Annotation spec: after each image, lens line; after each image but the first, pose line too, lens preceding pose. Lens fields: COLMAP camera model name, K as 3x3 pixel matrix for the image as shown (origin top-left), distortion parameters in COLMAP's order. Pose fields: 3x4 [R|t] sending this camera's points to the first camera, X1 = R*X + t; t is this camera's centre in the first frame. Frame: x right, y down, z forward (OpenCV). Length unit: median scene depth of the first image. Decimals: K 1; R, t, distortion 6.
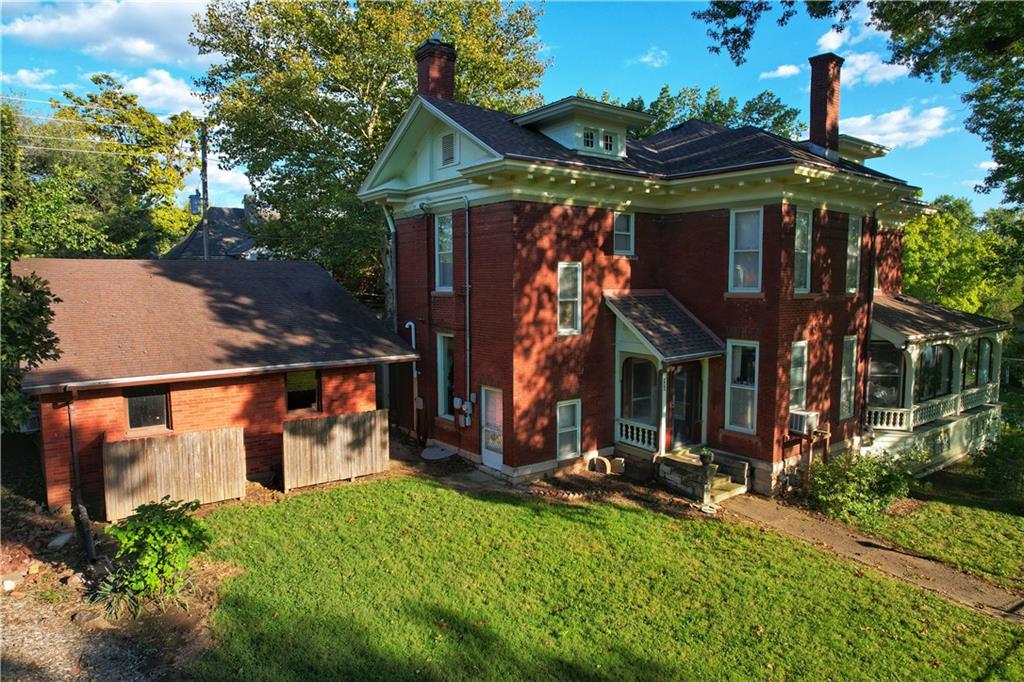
lens RADIAL K [[648.3, 0, 515.1], [0, 648.3, 368.8], [0, 0, 1]] dist [-0.071631, 0.000025]
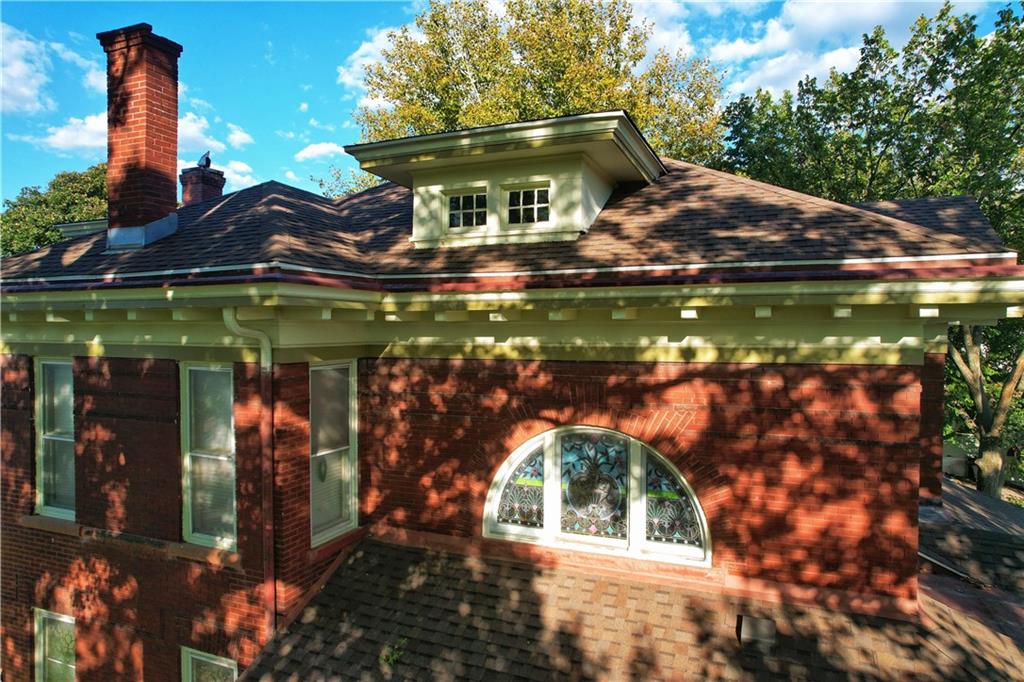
lens RADIAL K [[652.6, 0, 512.0], [0, 652.6, 341.0], [0, 0, 1]] dist [-0.054013, 0.033984]
pose [[0.494430, 0.019509, -0.868998, 1.051085], [-0.120771, 0.991593, -0.046454, -0.270266], [0.860786, 0.127918, 0.492629, 1.012522]]
